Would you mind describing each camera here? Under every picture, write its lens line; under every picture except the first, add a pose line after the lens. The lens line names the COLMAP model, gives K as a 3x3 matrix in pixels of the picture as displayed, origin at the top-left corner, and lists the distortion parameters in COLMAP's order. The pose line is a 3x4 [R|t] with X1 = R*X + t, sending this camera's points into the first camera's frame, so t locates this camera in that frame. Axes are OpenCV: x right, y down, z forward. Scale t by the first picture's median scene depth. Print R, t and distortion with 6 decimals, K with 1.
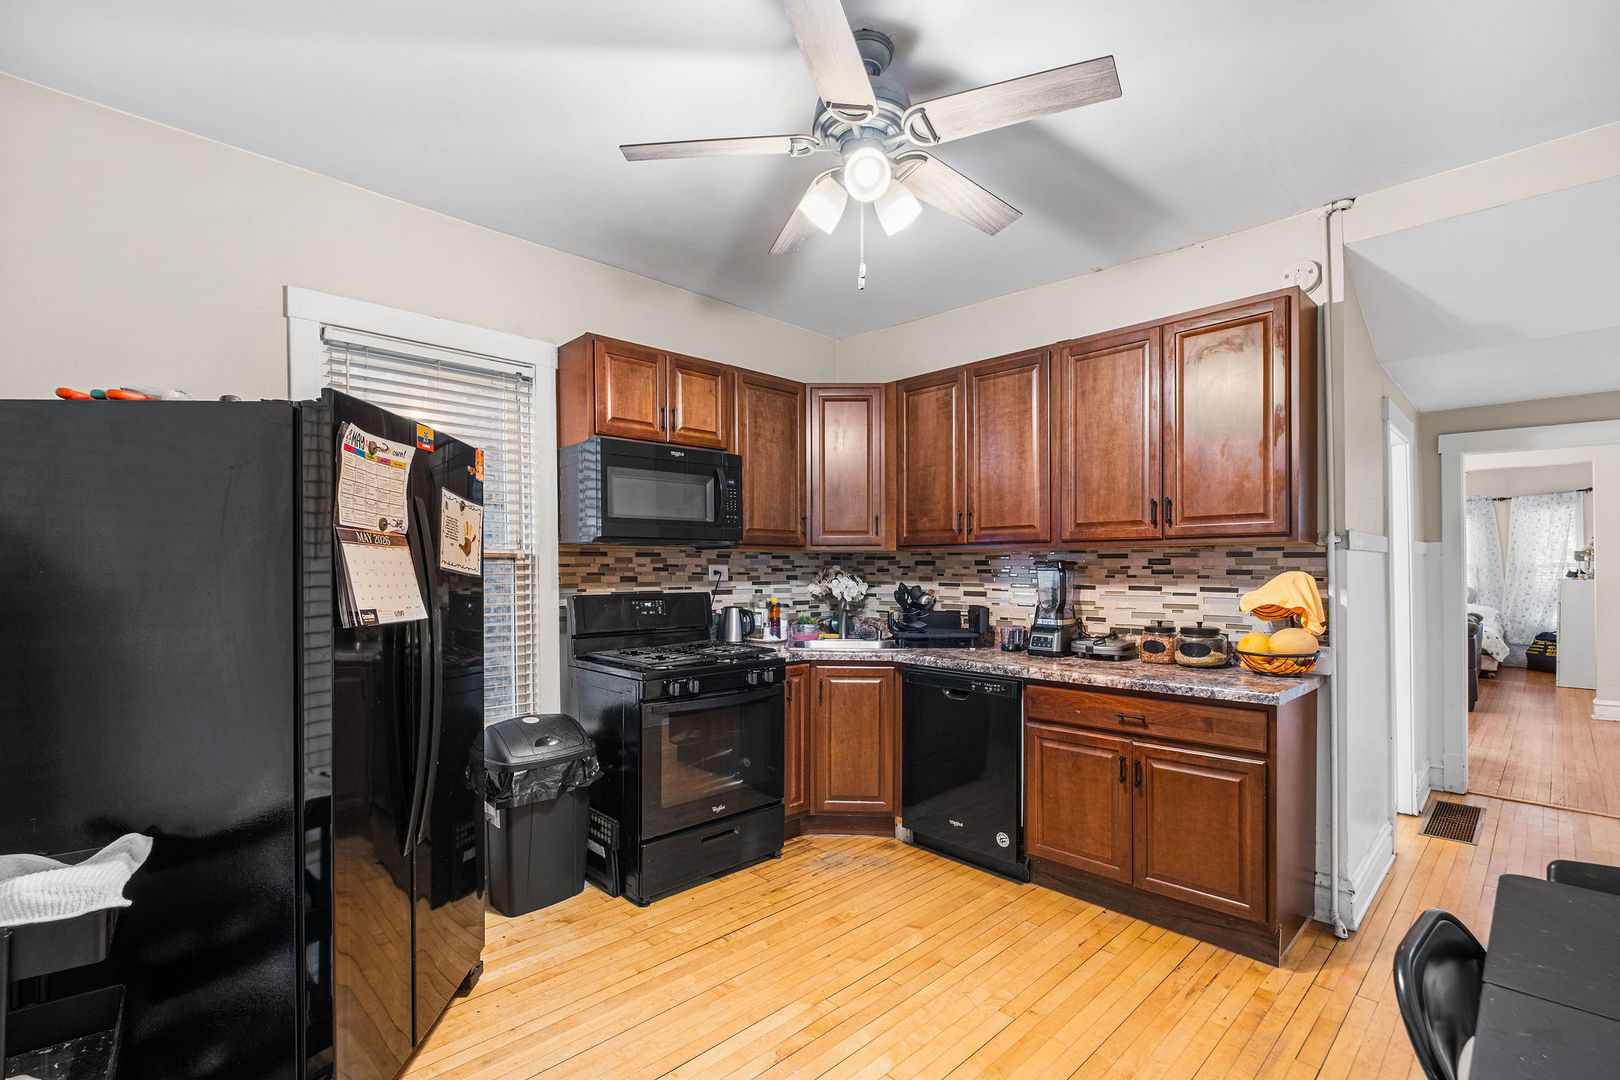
lens RADIAL K [[725.7, 0, 808.1], [0, 725.7, 570.7], [0, 0, 1]] dist [-0.002293, -0.000833]
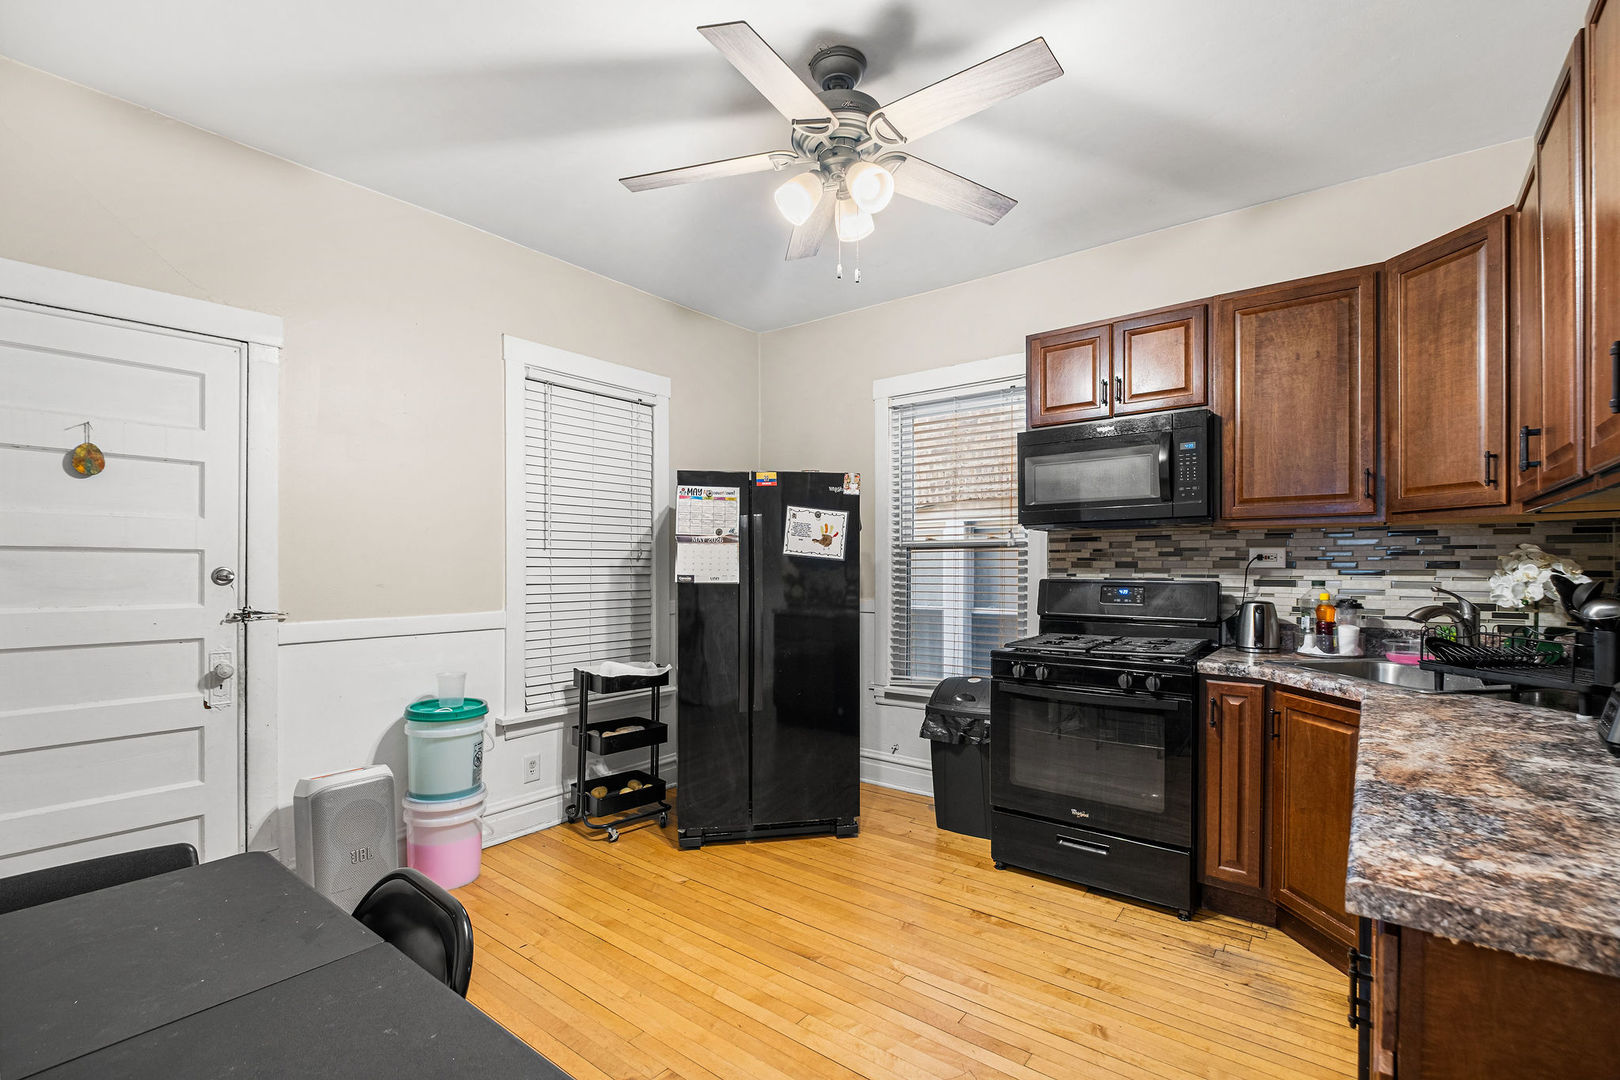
lens RADIAL K [[725.7, 0, 808.1], [0, 725.7, 570.7], [0, 0, 1]] dist [-0.002293, -0.000833]
pose [[0.134790, 0.011331, -0.990809, 0.633756], [0.001749, 0.999930, 0.011673, 0.007686], [0.990873, -0.003306, 0.134761, 0.461249]]
